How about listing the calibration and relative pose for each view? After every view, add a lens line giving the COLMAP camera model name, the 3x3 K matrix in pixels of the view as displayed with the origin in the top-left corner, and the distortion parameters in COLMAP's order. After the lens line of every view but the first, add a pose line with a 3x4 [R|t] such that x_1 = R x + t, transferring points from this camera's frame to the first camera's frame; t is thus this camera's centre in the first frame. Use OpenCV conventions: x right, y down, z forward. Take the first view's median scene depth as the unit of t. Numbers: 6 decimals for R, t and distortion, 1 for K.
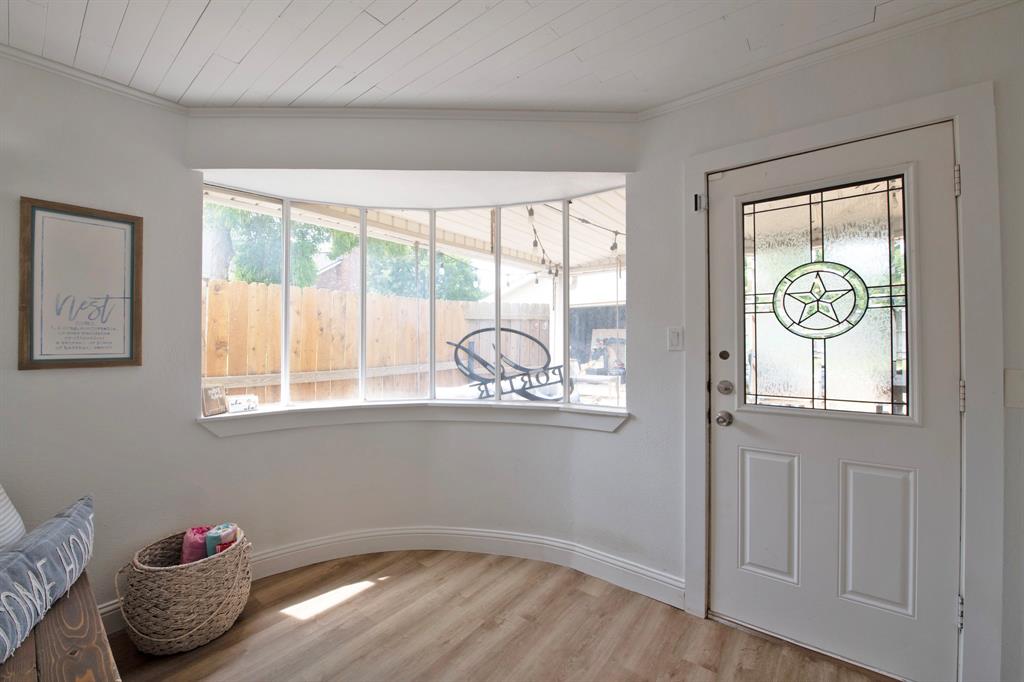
lens RADIAL K [[410.8, 0, 510.3], [0, 410.8, 341.9], [0, 0, 1]] dist [-0.021702, -0.000157]
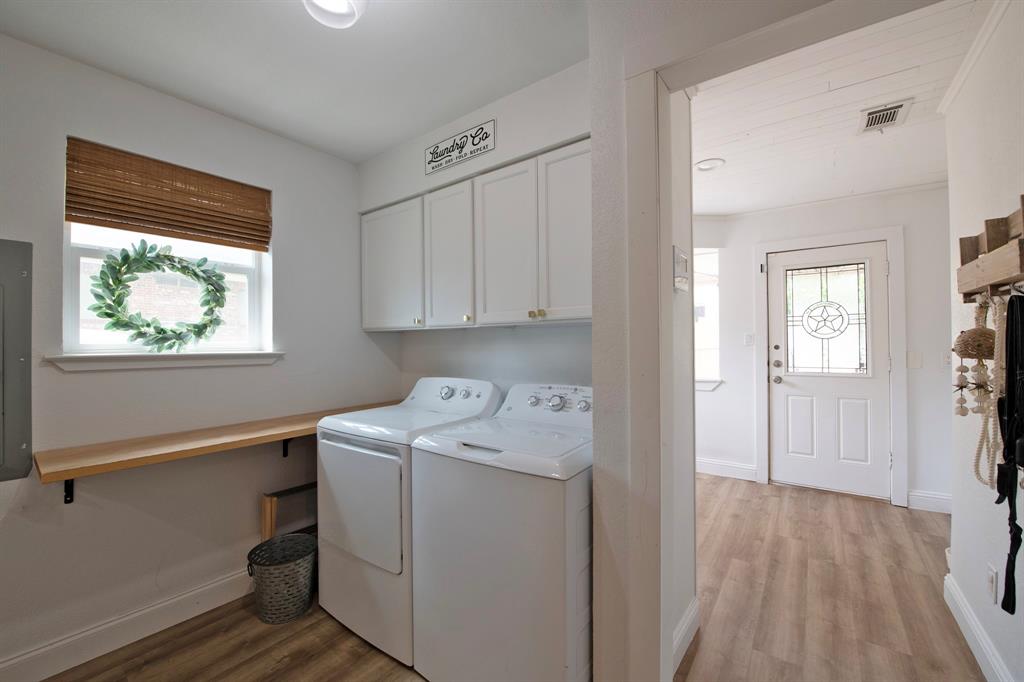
lens RADIAL K [[410.8, 0, 512.4], [0, 410.8, 339.8], [0, 0, 1]] dist [-0.021702, -0.000157]
pose [[0.999806, -0.000340, 0.019681, -0.802574], [0.000514, 0.999961, -0.008825, 0.013868], [-0.019677, 0.008834, 0.999767, -0.949943]]
